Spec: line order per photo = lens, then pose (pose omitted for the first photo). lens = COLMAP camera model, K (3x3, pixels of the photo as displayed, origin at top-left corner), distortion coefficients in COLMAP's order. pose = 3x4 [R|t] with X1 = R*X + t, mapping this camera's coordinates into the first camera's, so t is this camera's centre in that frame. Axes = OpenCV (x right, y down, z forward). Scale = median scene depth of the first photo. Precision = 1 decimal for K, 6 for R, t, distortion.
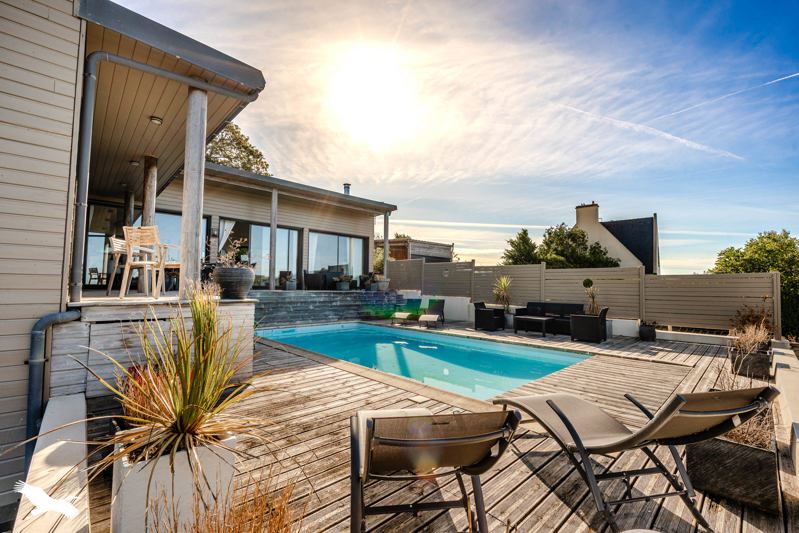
lens RADIAL K [[341.0, 0, 398.9], [0, 341.0, 267.9], [0, 0, 1]] dist [-0.003302, -0.000154]
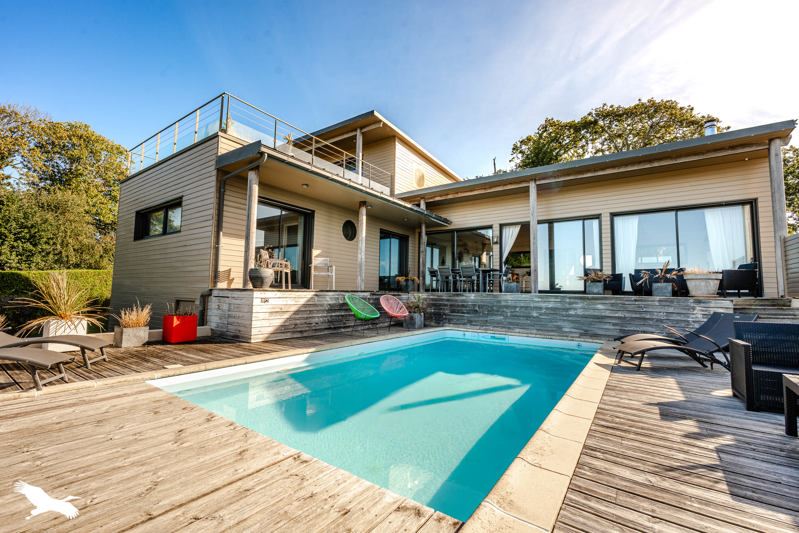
lens RADIAL K [[341.0, 0, 397.9], [0, 341.0, 266.6], [0, 0, 1]] dist [-0.003302, -0.000154]
pose [[0.189426, -0.083372, -0.978349, 0.450665], [0.033863, 0.996351, -0.078350, 0.053173], [0.981311, -0.018289, 0.191558, 0.504898]]
